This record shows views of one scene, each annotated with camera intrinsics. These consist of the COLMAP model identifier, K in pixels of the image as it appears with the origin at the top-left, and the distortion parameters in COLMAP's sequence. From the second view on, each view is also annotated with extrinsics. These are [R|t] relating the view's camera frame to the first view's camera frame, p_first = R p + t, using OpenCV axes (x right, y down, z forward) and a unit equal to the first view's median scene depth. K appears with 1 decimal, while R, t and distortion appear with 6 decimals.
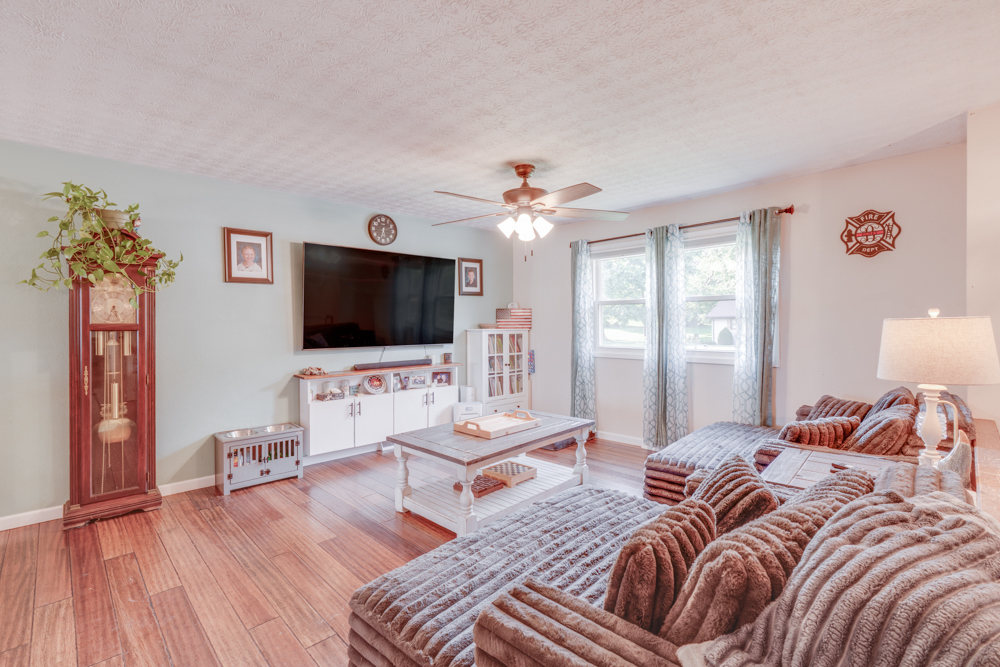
lens RADIAL K [[457.7, 0, 498.1], [0, 457.7, 329.0], [0, 0, 1]] dist [-0.002019, -0.000204]
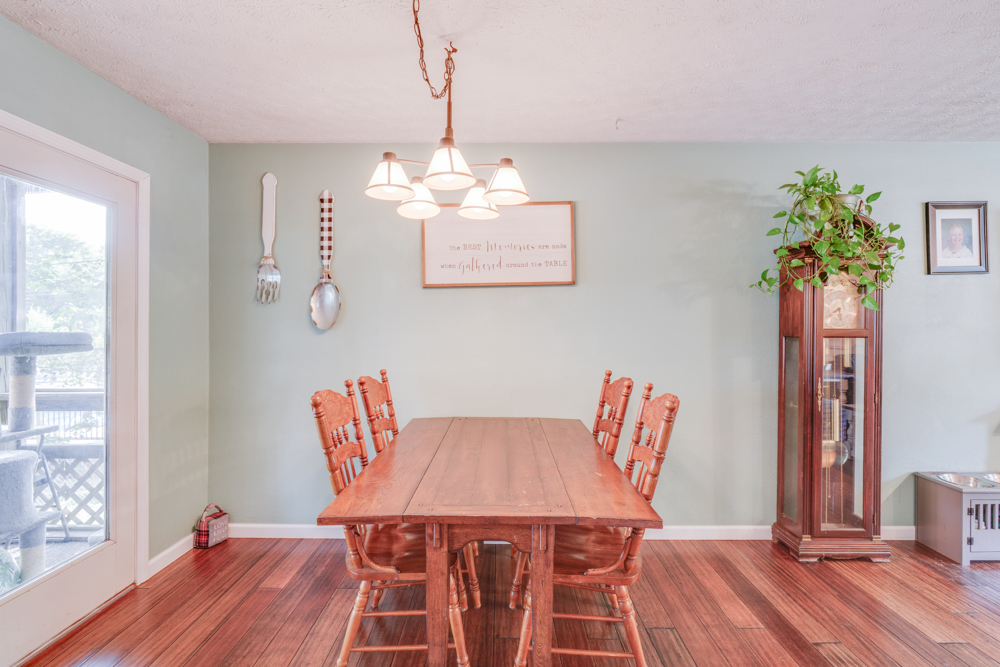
lens RADIAL K [[457.7, 0, 500.0], [0, 457.7, 328.1], [0, 0, 1]] dist [-0.002019, -0.000204]
pose [[0.711873, 0.001786, -0.702306, -0.663442], [-0.010084, 0.999920, -0.007678, -0.000341], [0.702236, 0.012548, 0.711834, -0.040942]]
